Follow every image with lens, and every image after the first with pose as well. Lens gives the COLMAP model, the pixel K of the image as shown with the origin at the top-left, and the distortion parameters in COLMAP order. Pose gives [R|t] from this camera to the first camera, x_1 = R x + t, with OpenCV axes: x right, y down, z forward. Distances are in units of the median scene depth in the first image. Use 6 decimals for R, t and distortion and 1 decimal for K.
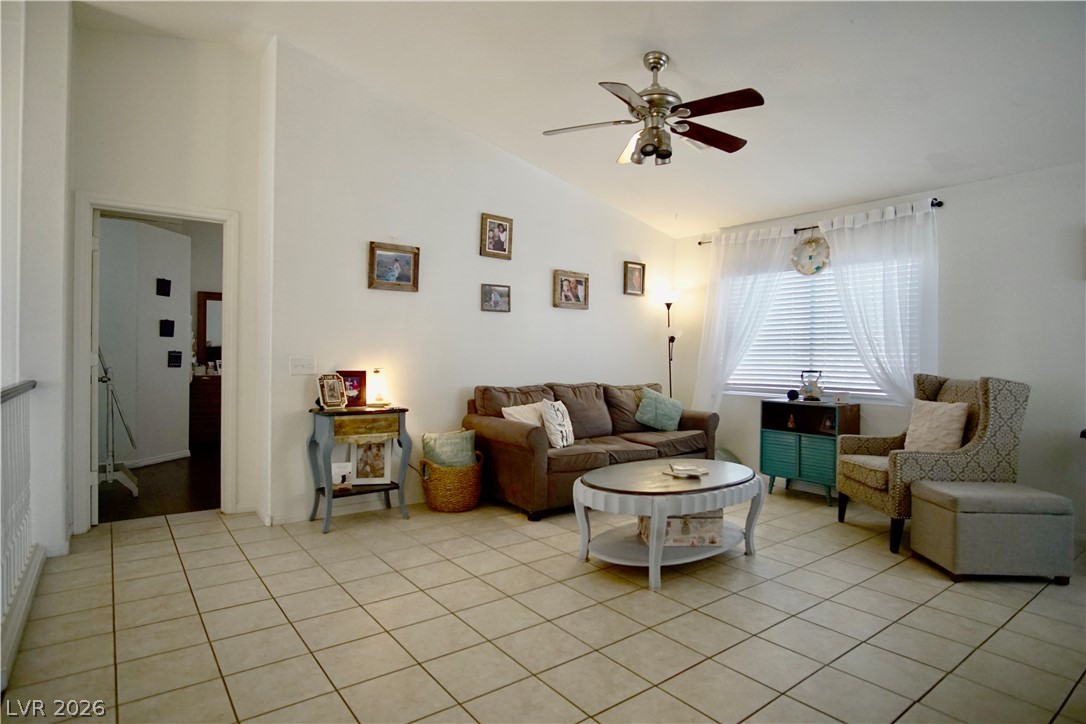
lens RADIAL K [[580.7, 0, 544.2], [0, 580.7, 359.7], [0, 0, 1]] dist [-0.033525, 0.008524]
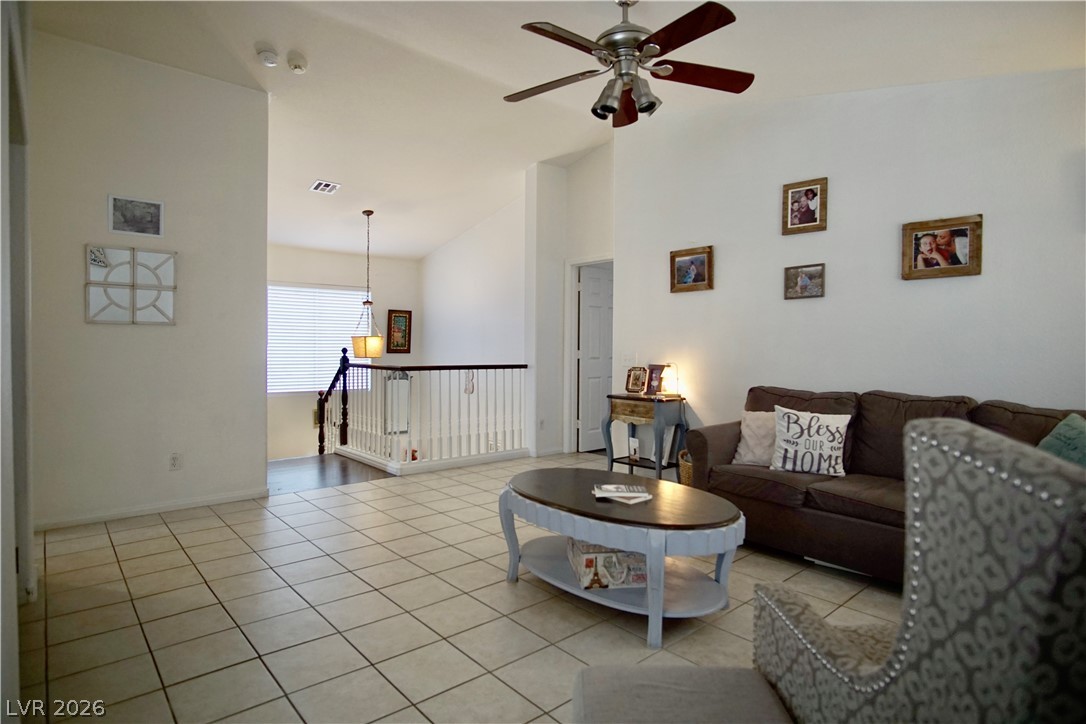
lens RADIAL K [[580.7, 0, 544.4], [0, 580.7, 360.7], [0, 0, 1]] dist [-0.033525, 0.008524]
pose [[0.066660, 0.000517, -0.997776, 0.705784], [-0.026219, 0.999655, -0.001233, 0.015411], [0.997431, 0.026243, 0.066651, 0.586945]]
